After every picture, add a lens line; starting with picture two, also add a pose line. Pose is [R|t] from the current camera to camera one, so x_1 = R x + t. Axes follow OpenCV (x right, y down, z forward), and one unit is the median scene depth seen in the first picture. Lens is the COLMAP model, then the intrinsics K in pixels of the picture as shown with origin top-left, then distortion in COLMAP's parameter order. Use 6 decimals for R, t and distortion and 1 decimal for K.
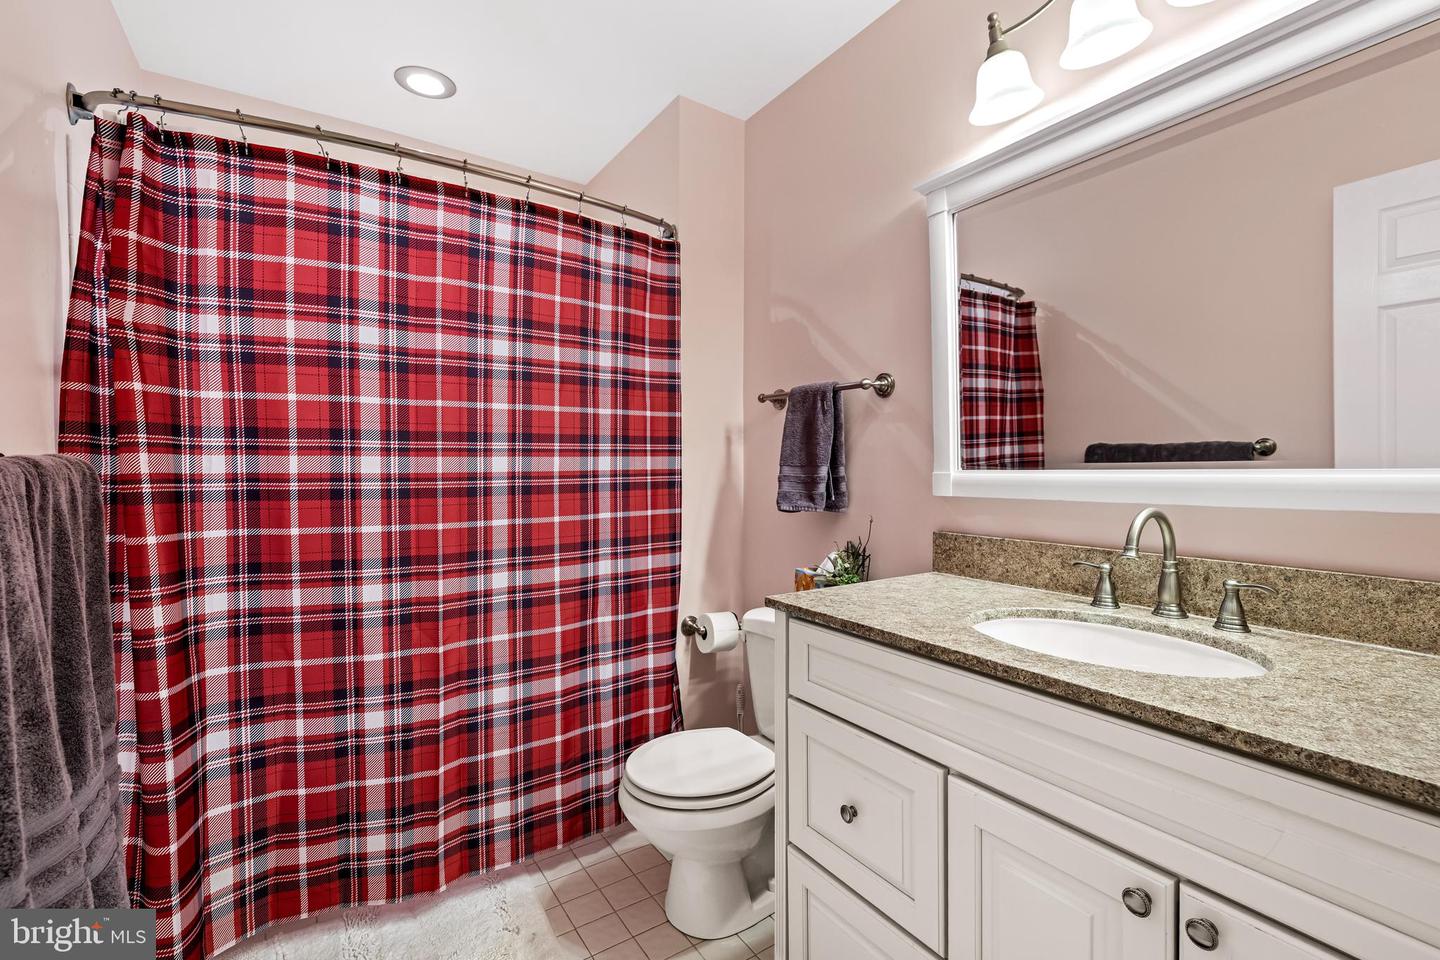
lens RADIAL K [[615.8, 0, 713.6], [0, 615.8, 473.3], [0, 0, 1]] dist [0.001757, 0.000258]
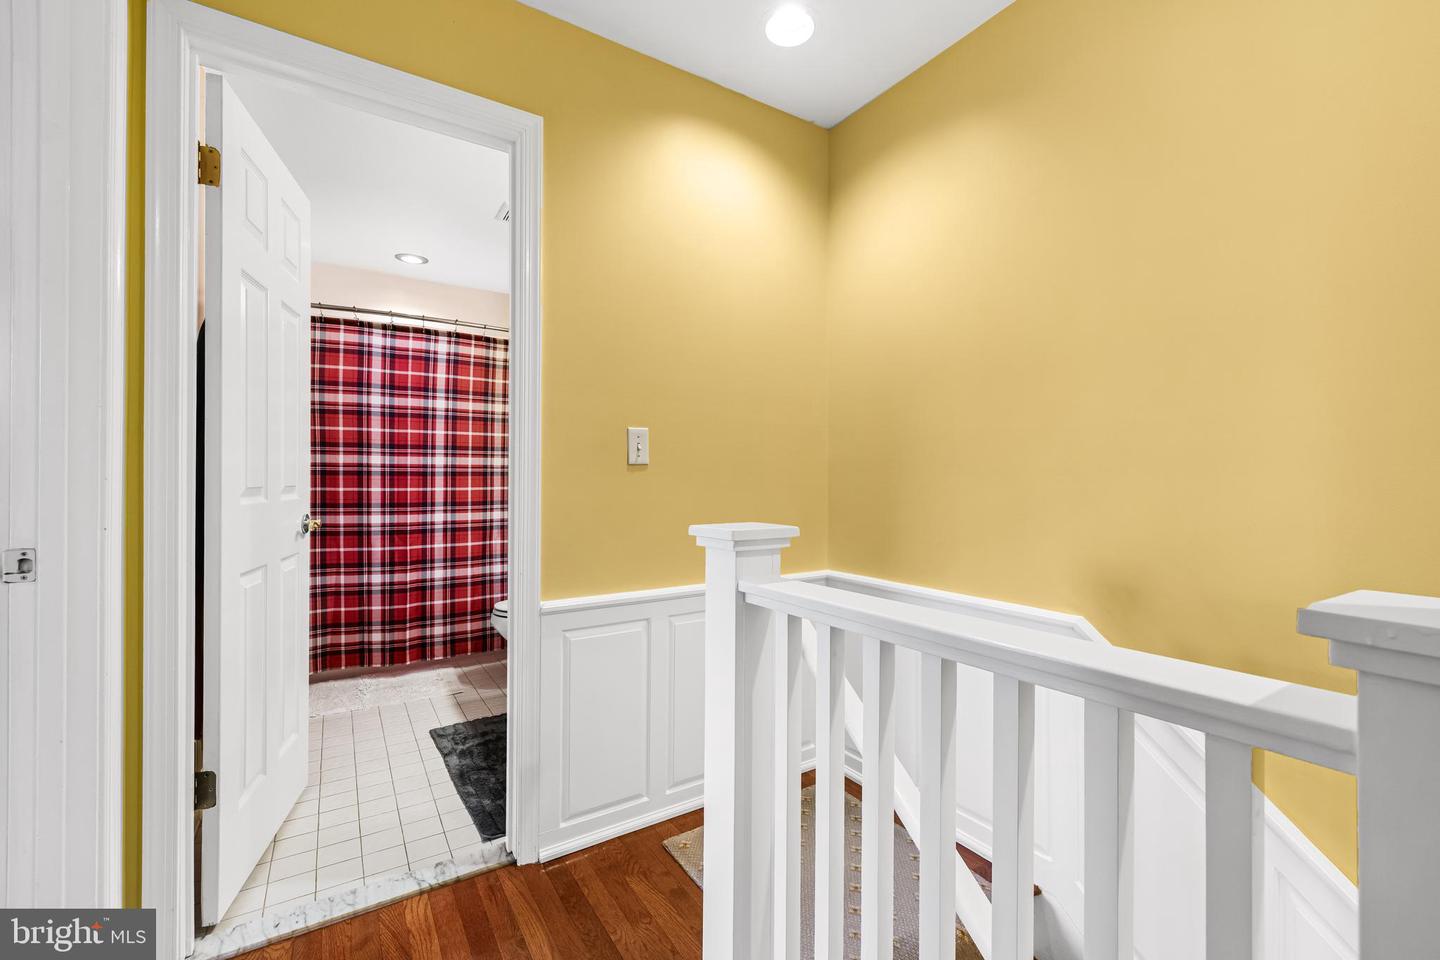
lens RADIAL K [[615.8, 0, 726.5], [0, 615.8, 482.2], [0, 0, 1]] dist [0.001757, 0.000258]
pose [[0.999582, 0.010454, -0.026963, 0.707812], [-0.010619, 0.999926, -0.005953, 0.062736], [0.026899, 0.006237, 0.999619, -1.091051]]
